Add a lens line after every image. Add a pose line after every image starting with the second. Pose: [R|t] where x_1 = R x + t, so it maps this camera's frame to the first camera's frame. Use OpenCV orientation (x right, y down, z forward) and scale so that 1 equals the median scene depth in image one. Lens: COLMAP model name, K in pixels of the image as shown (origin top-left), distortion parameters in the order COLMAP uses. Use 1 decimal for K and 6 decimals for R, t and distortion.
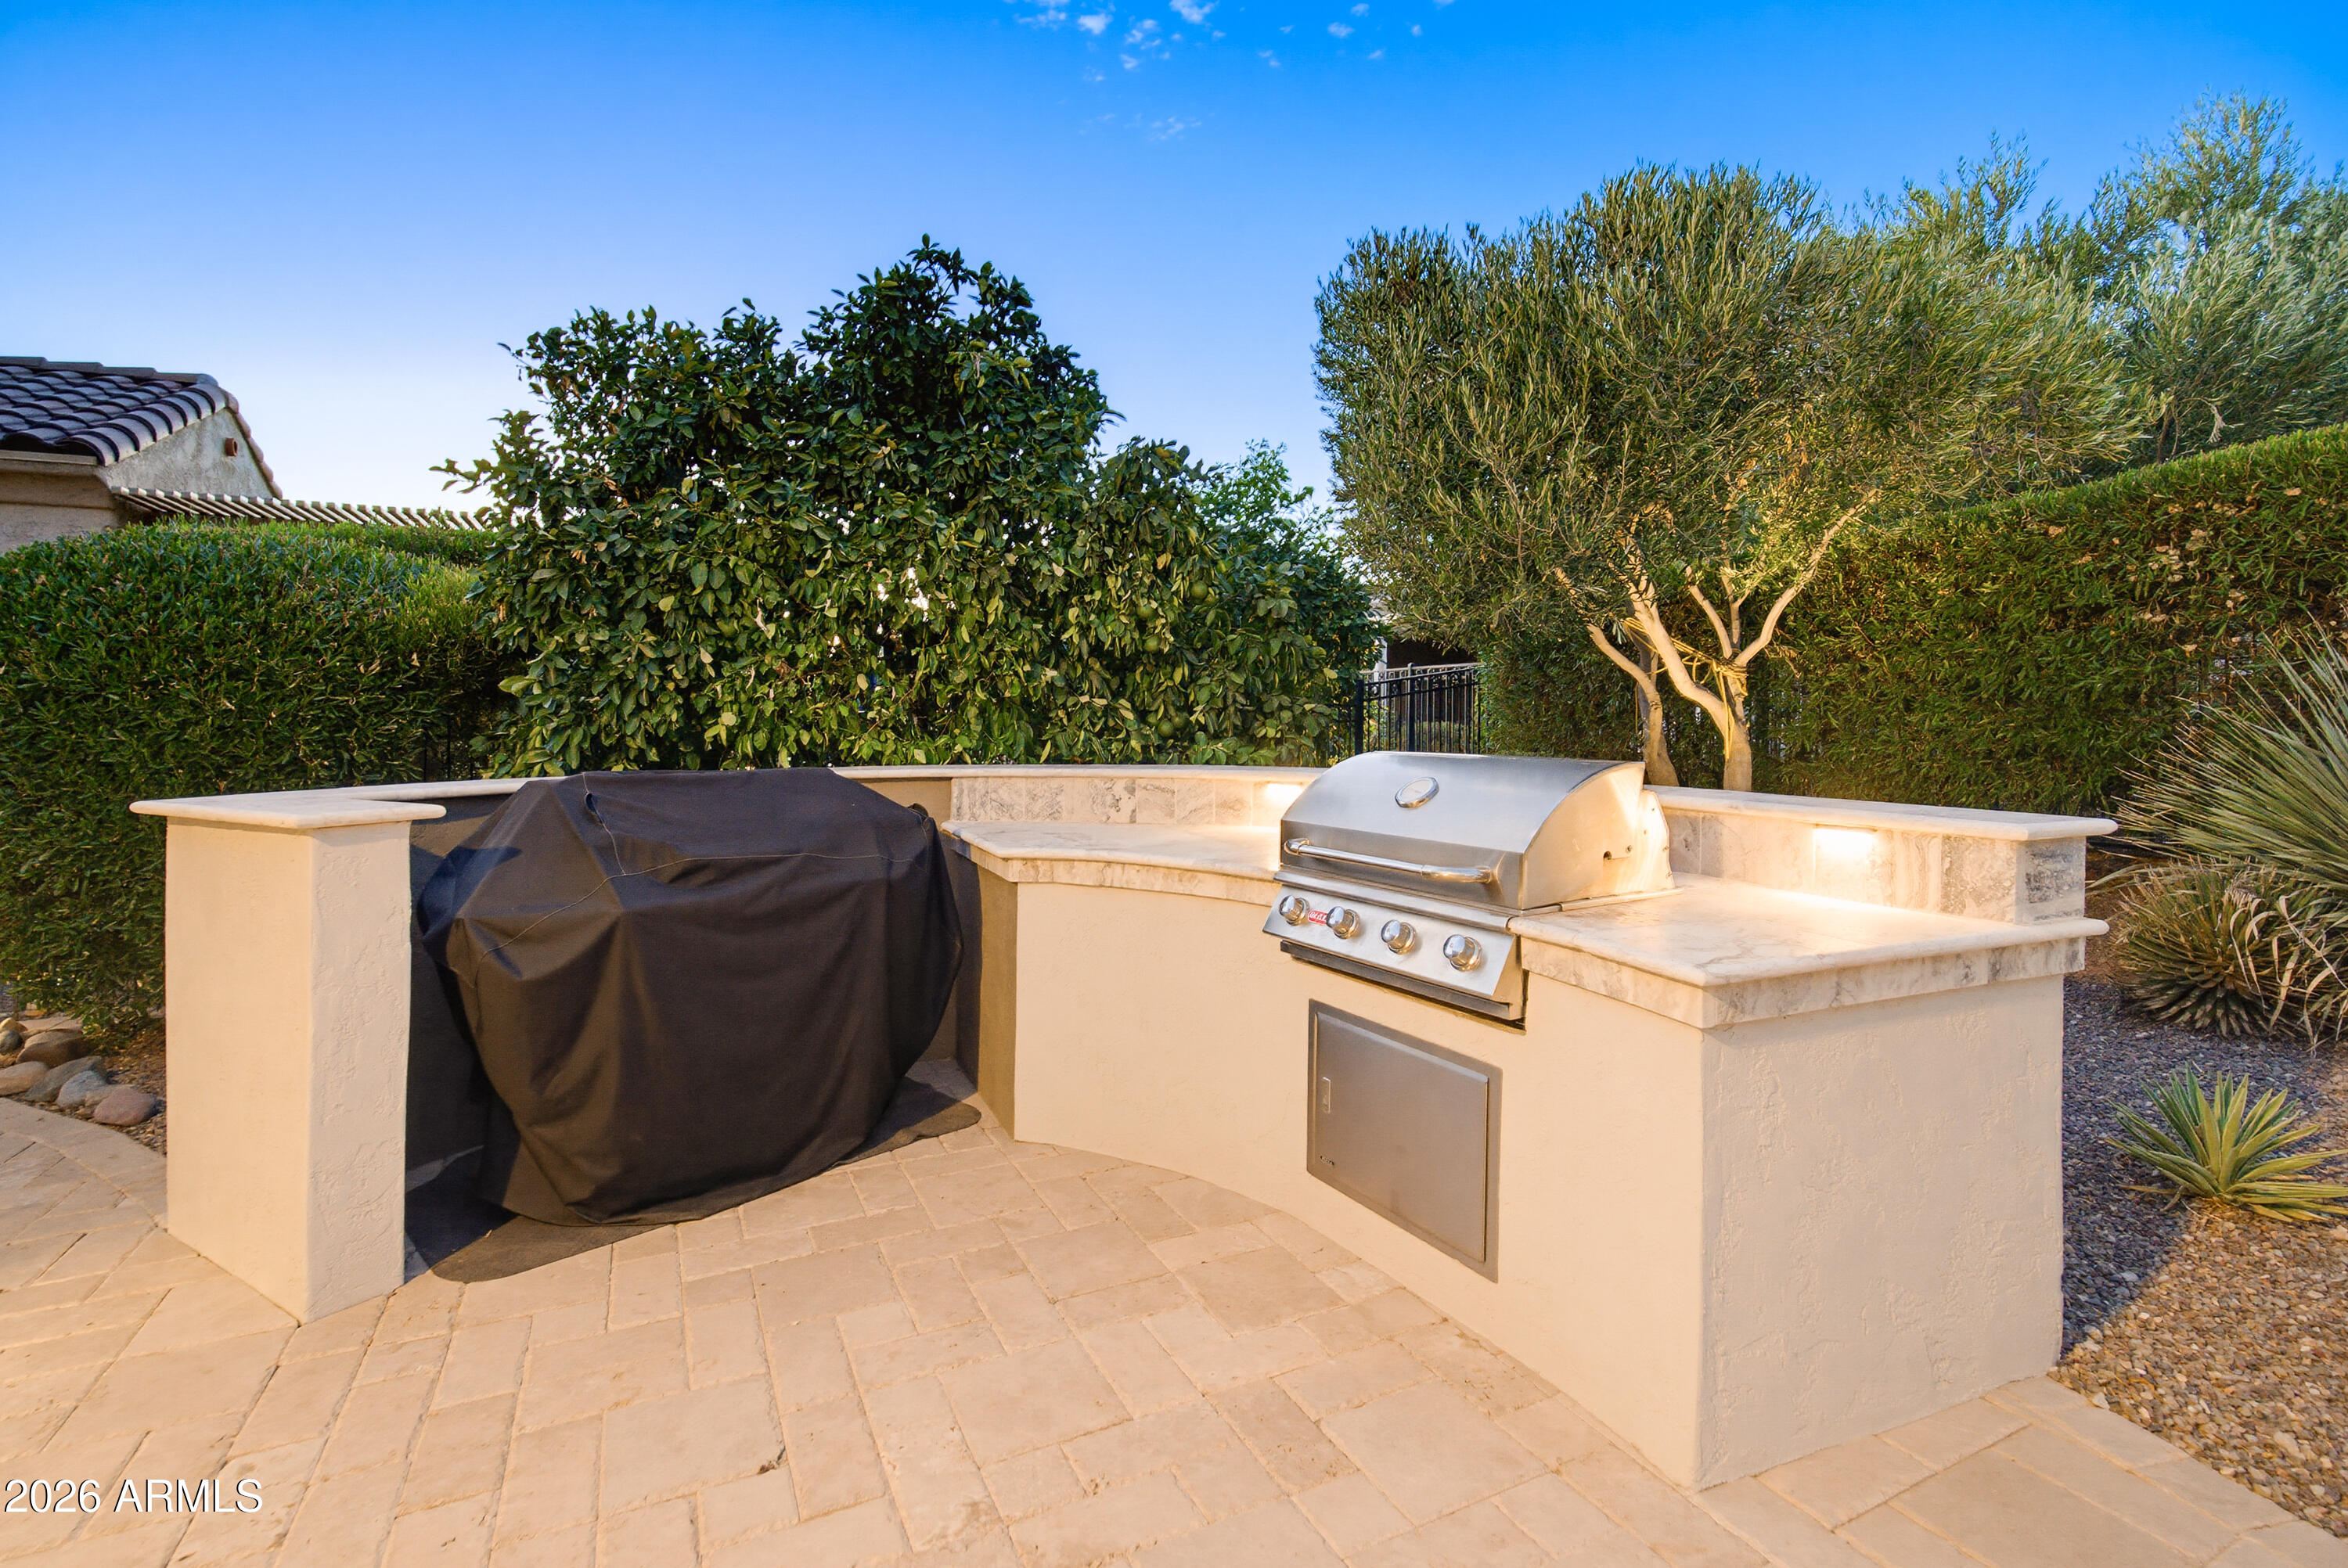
lens RADIAL K [[1092.1, 0, 1172.7], [0, 1092.1, 710.3], [0, 0, 1]] dist [0.000354, -0.000327]
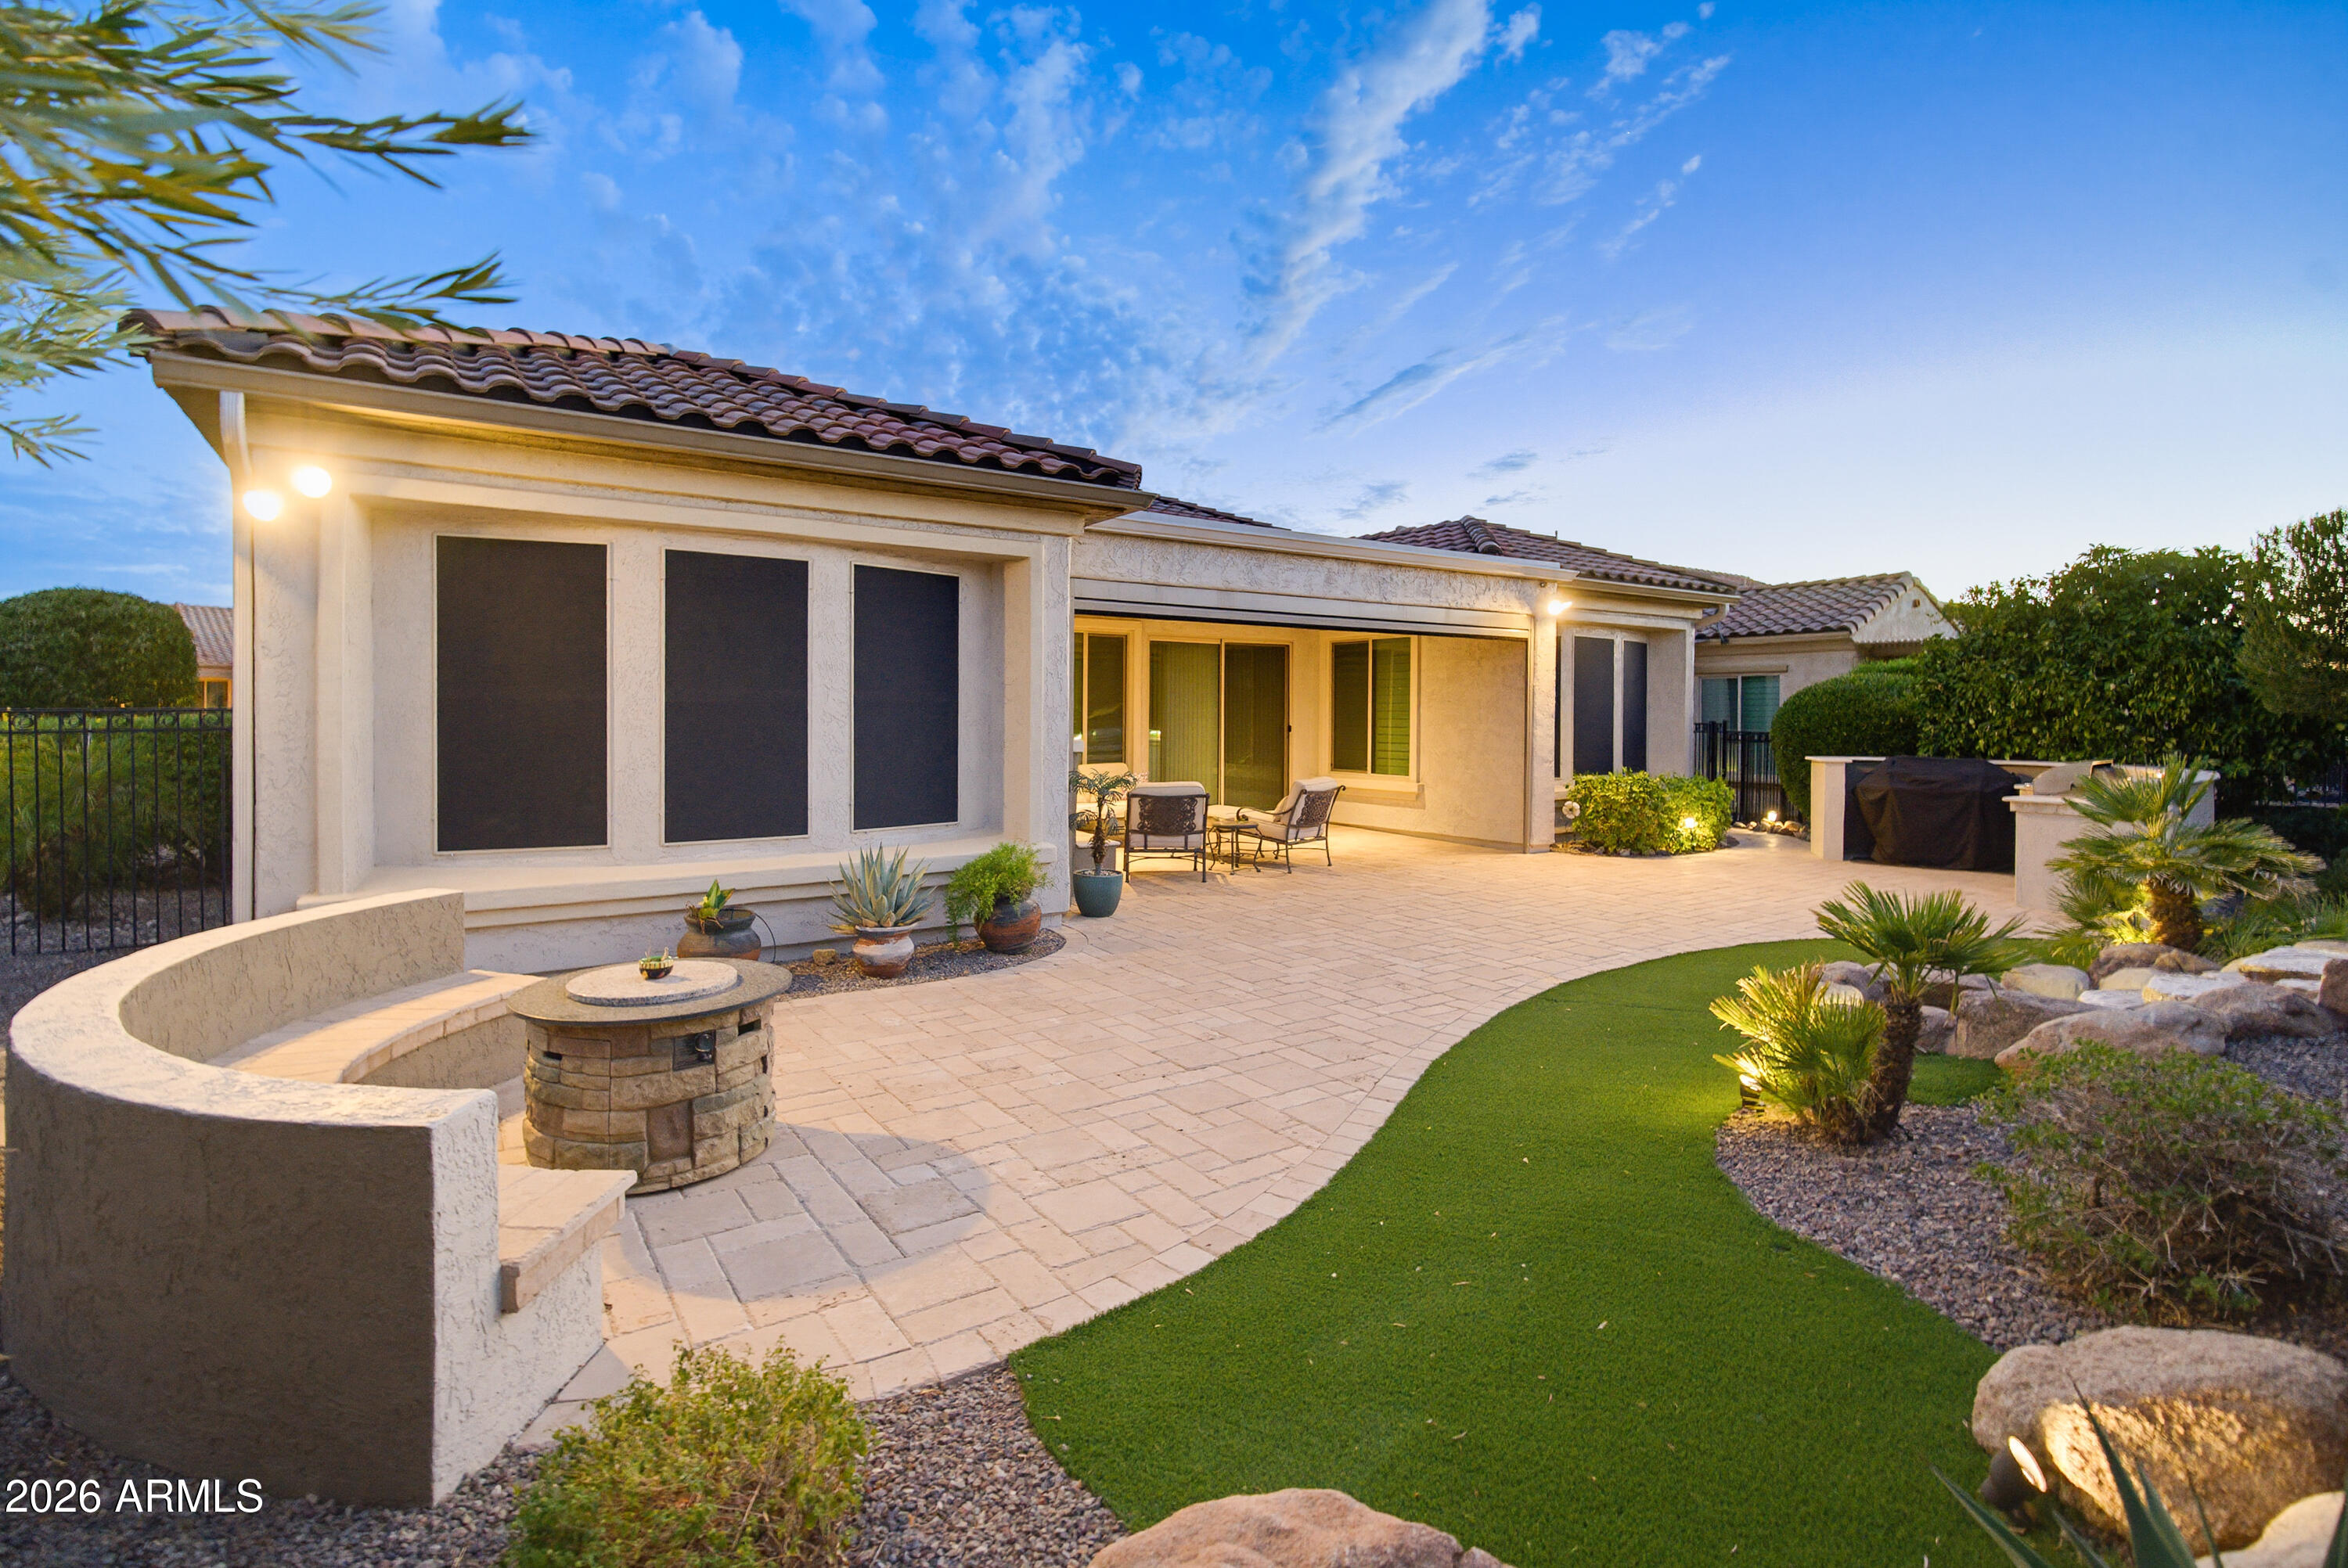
lens RADIAL K [[1092.1, 0, 1166.0], [0, 1092.1, 714.1], [0, 0, 1]] dist [0.000354, -0.000327]
pose [[0.147925, 0.007353, -0.988971, 2.165528], [0.001428, 0.999970, 0.007648, -0.093533], [0.988998, -0.002544, 0.147910, -1.599615]]
